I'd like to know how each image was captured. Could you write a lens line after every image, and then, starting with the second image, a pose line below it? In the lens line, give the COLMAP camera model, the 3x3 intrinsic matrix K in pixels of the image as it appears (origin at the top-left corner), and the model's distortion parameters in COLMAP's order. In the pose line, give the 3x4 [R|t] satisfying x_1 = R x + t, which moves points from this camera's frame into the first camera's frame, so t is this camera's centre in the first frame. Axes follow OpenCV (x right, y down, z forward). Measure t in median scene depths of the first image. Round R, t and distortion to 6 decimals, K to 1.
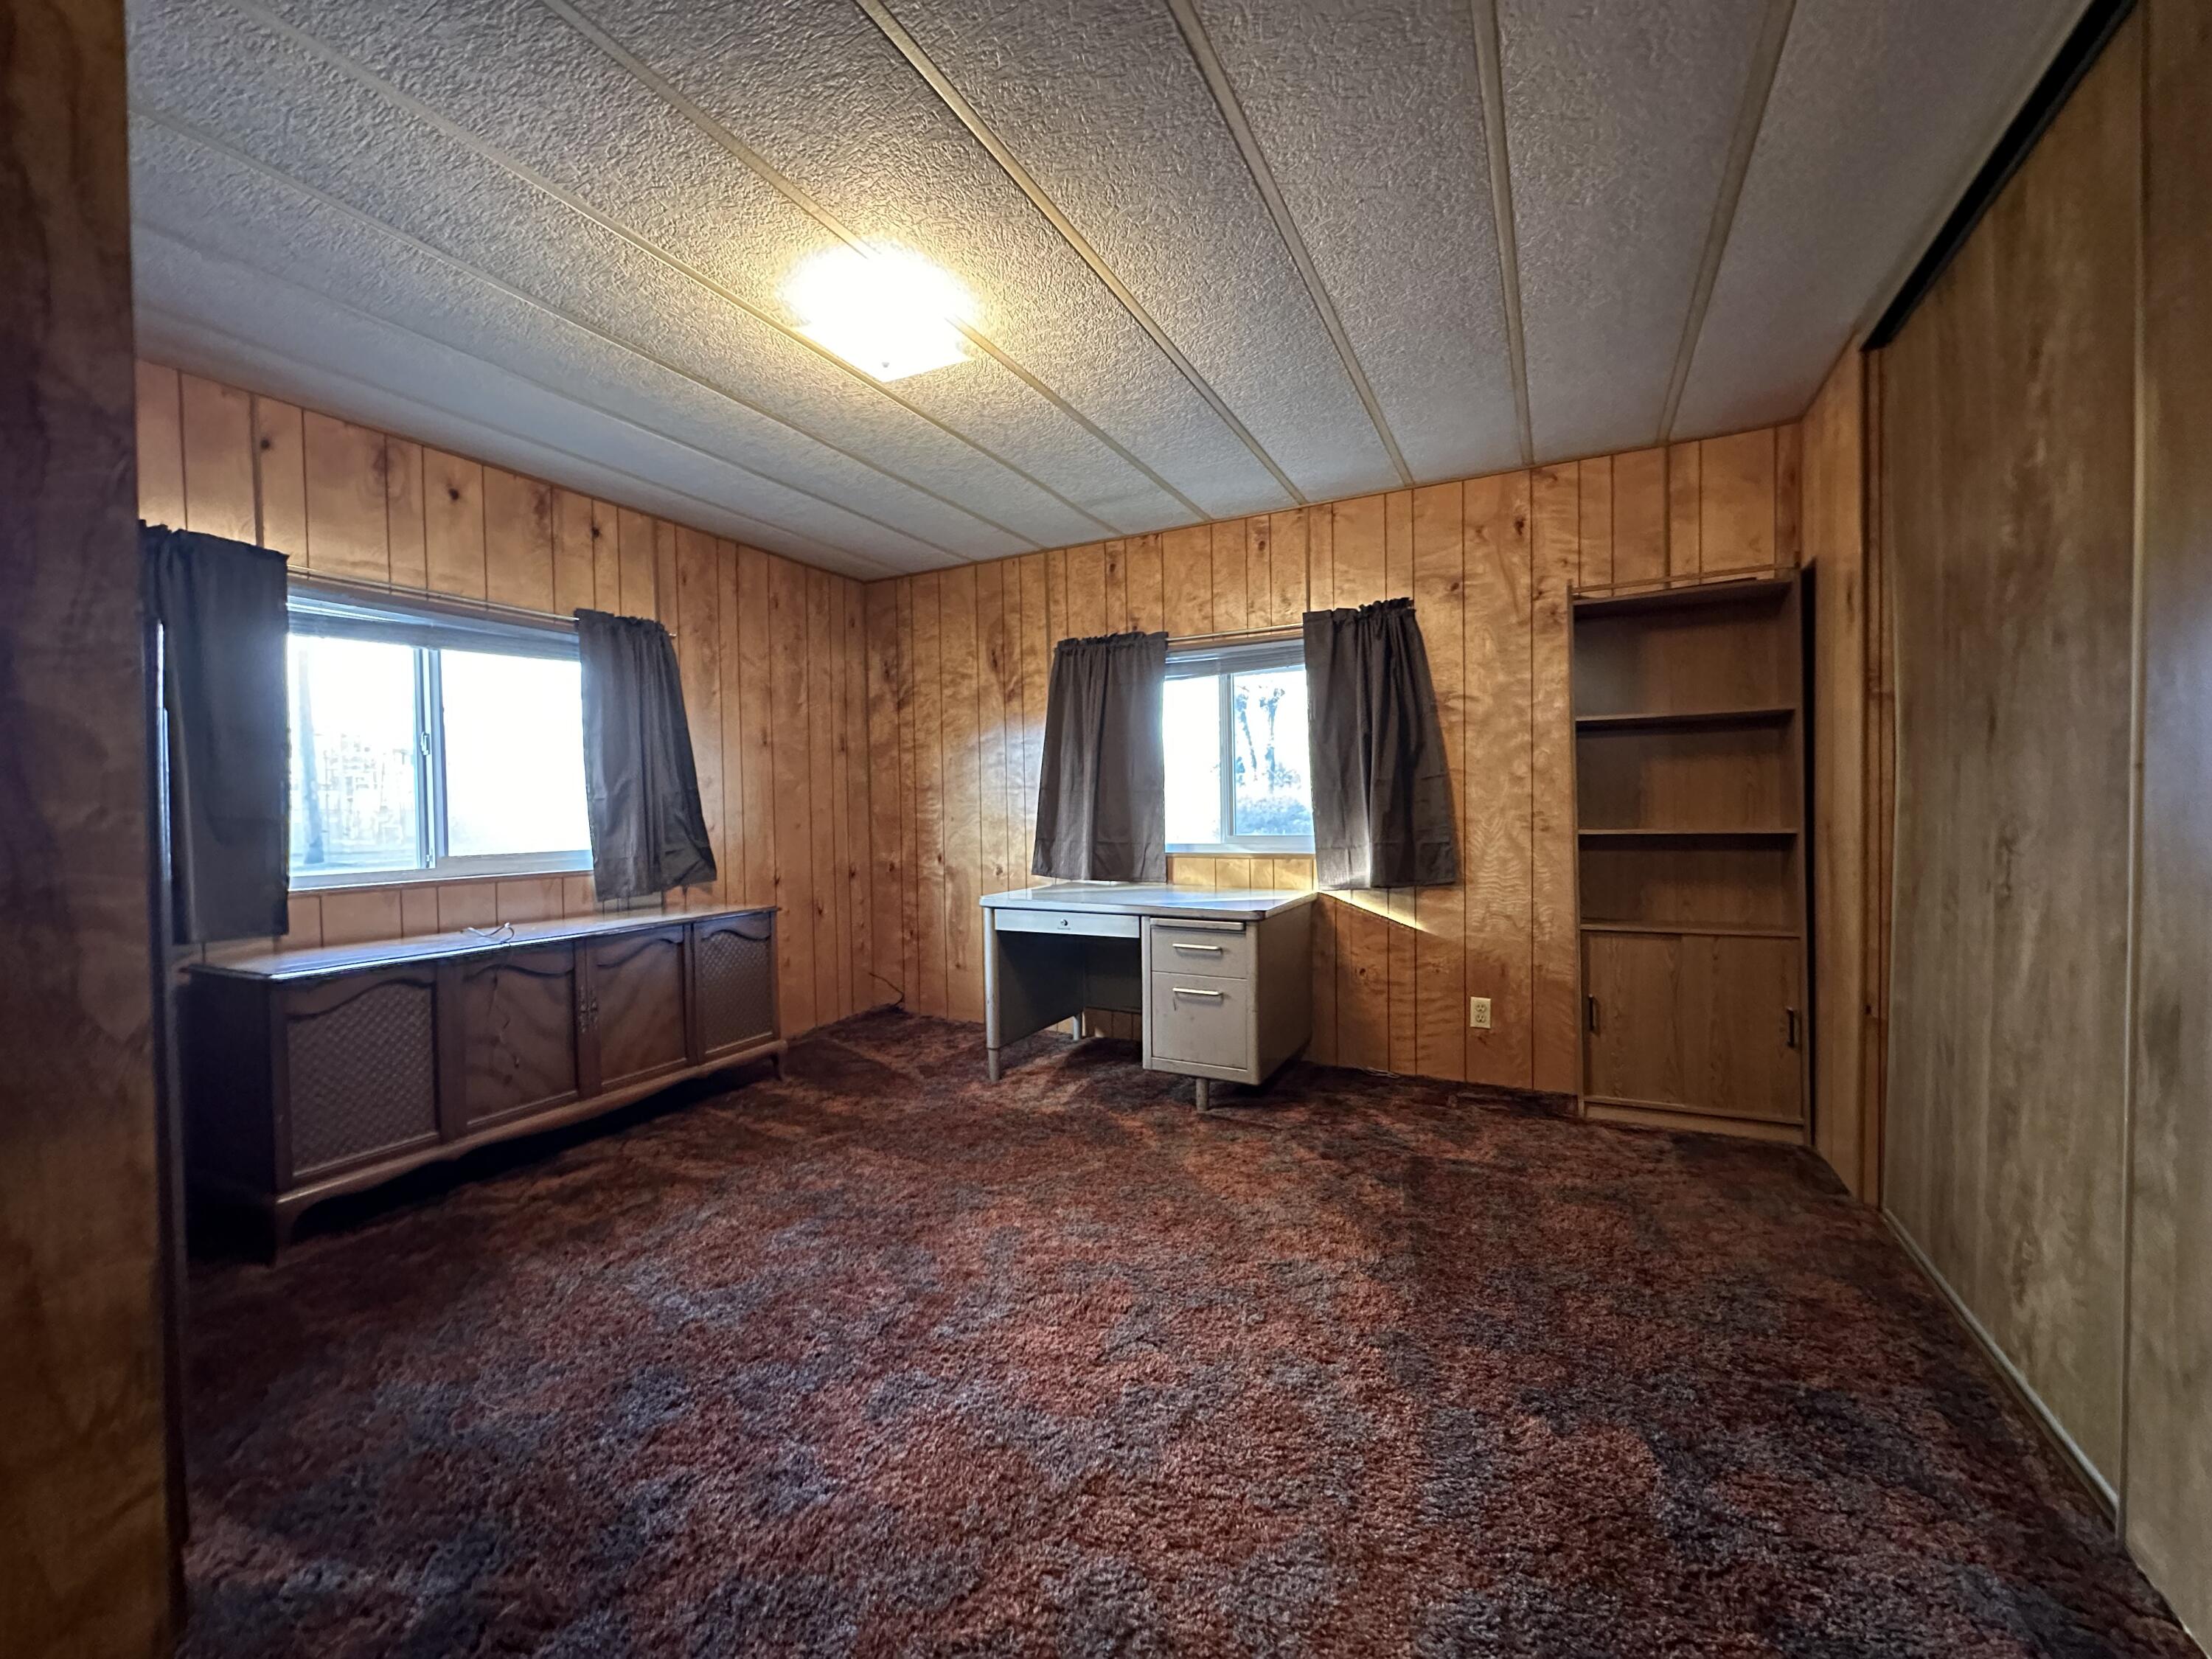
lens RADIAL K [[881.7, 0, 1107.0], [0, 881.7, 825.0], [0, 0, 1]] dist [-0.002893, 0.001289]
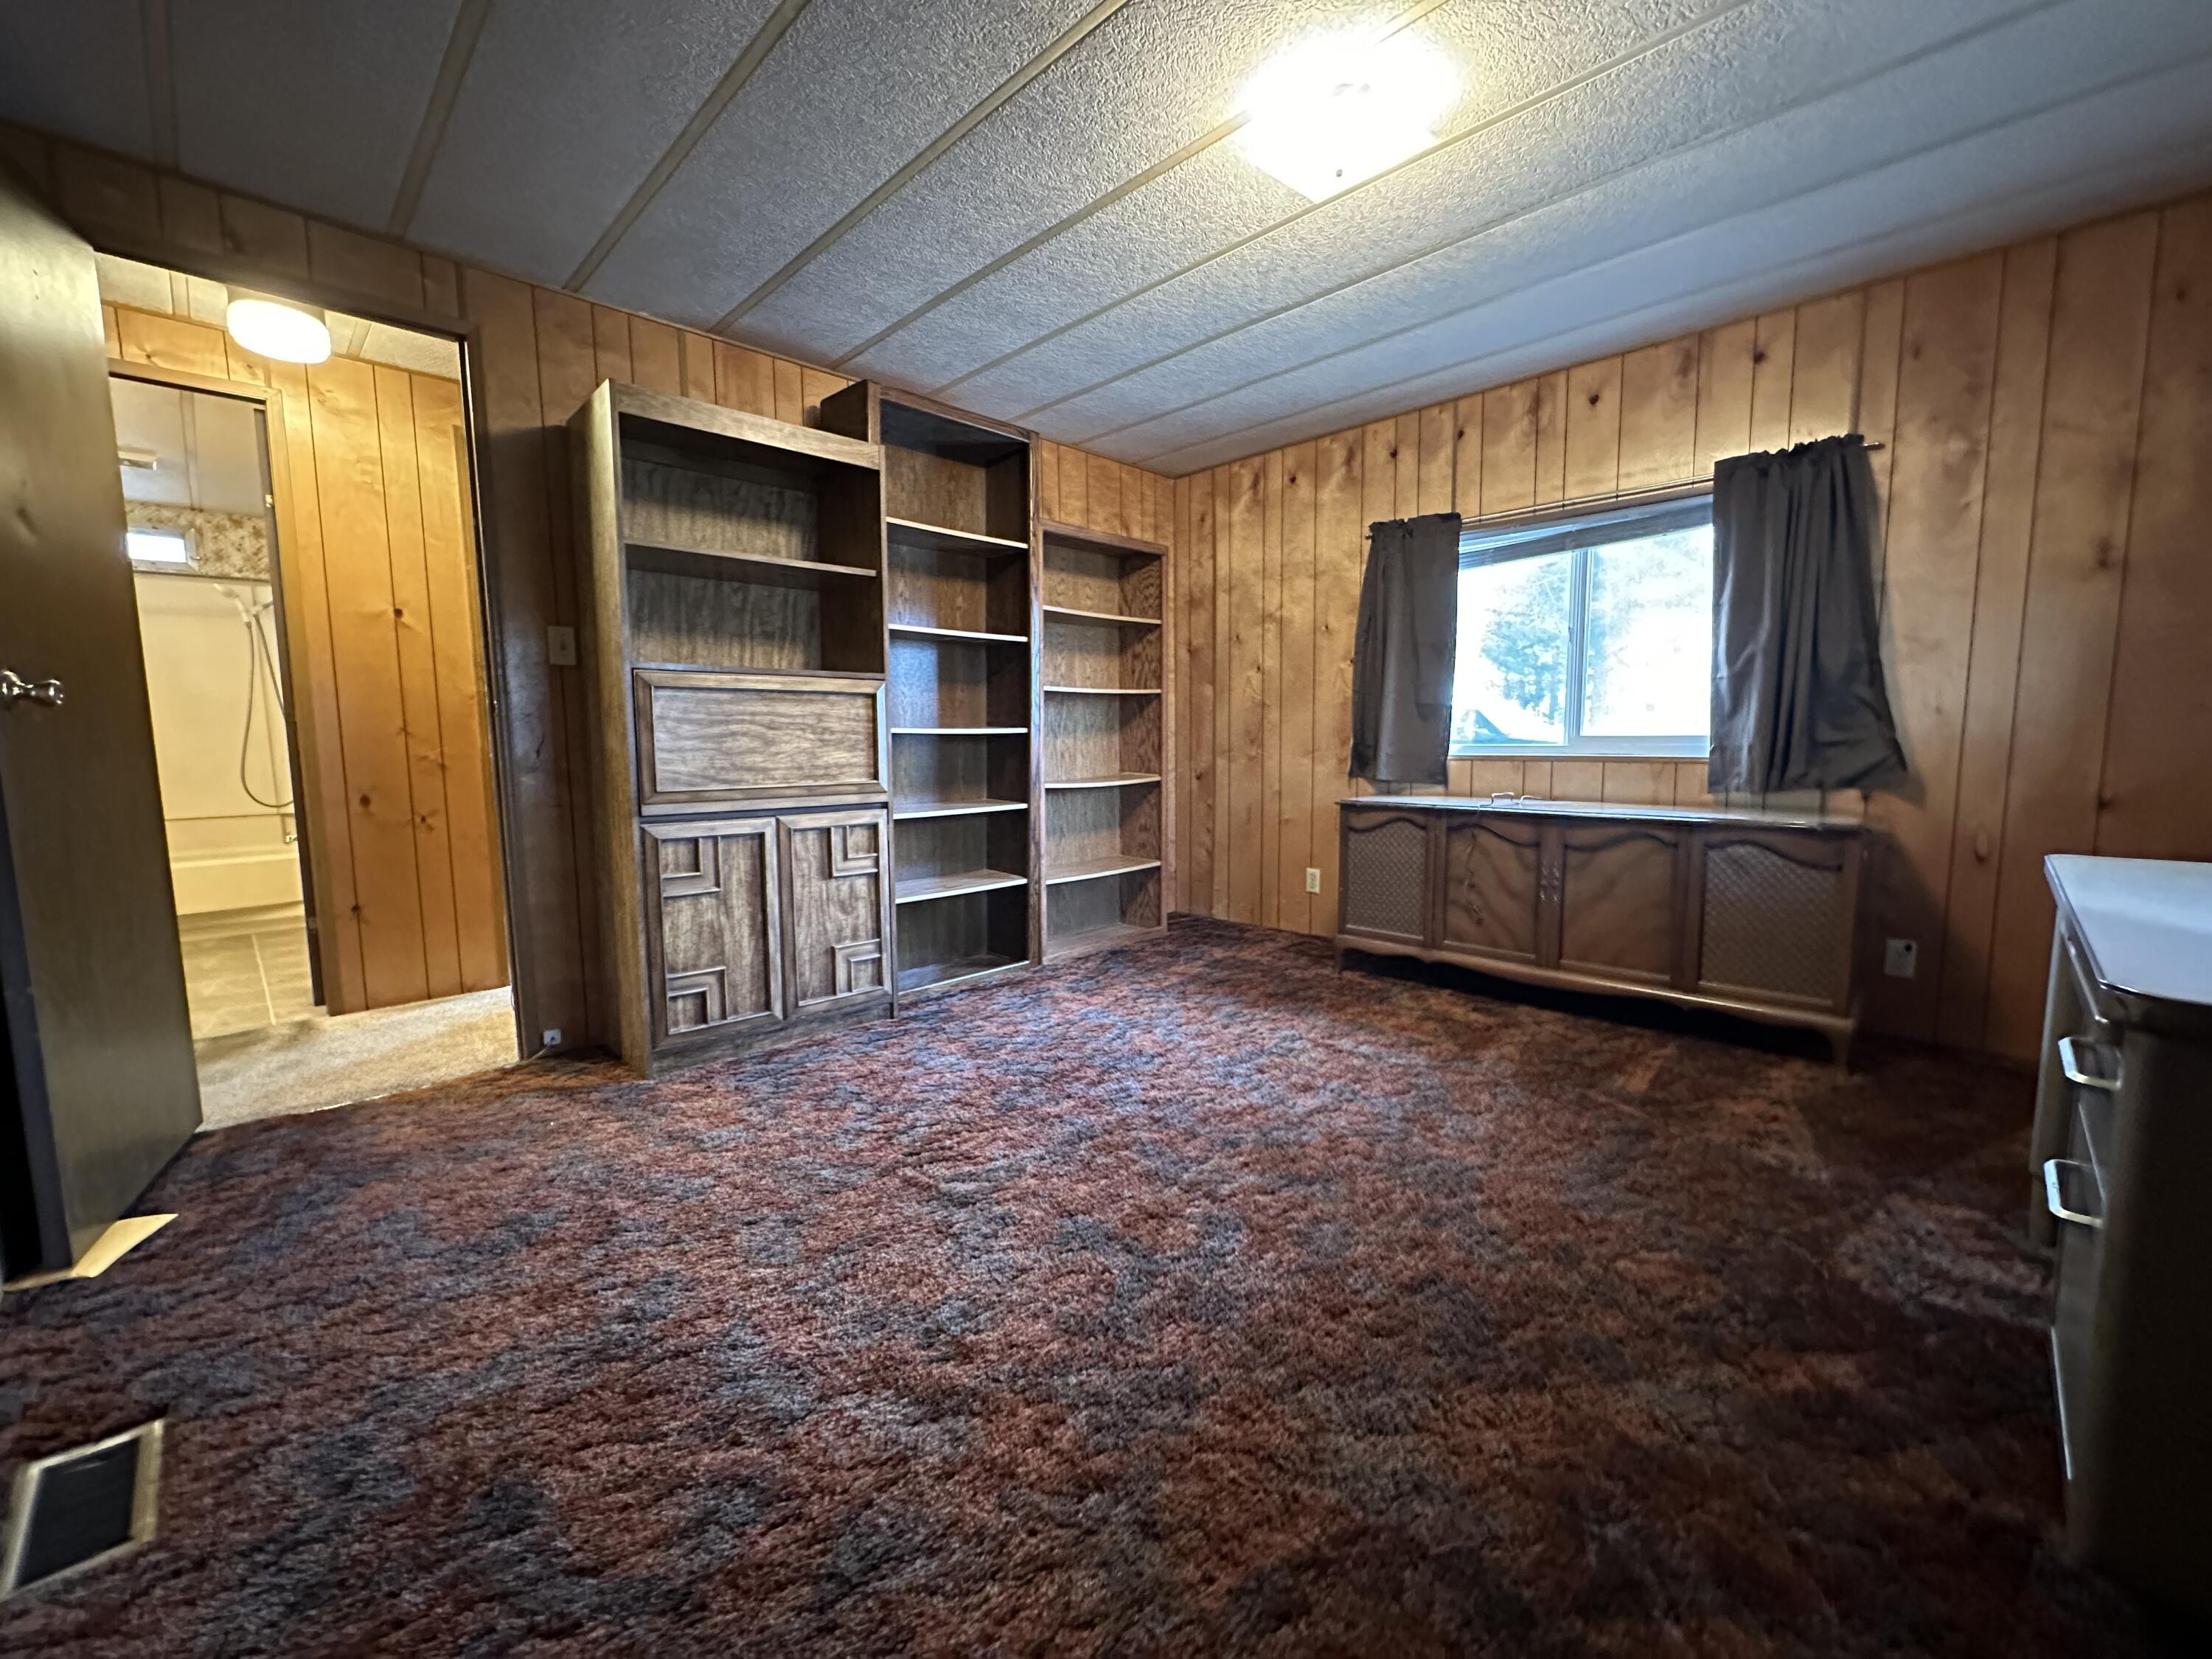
lens RADIAL K [[881.7, 0, 1112.4], [0, 881.7, 831.1], [0, 0, 1]] dist [-0.002893, 0.001289]
pose [[-0.292519, 0.127325, -0.947745, 0.502659], [-0.001831, 0.991020, 0.133704, 0.006232], [0.956258, 0.040846, -0.289659, 0.736786]]
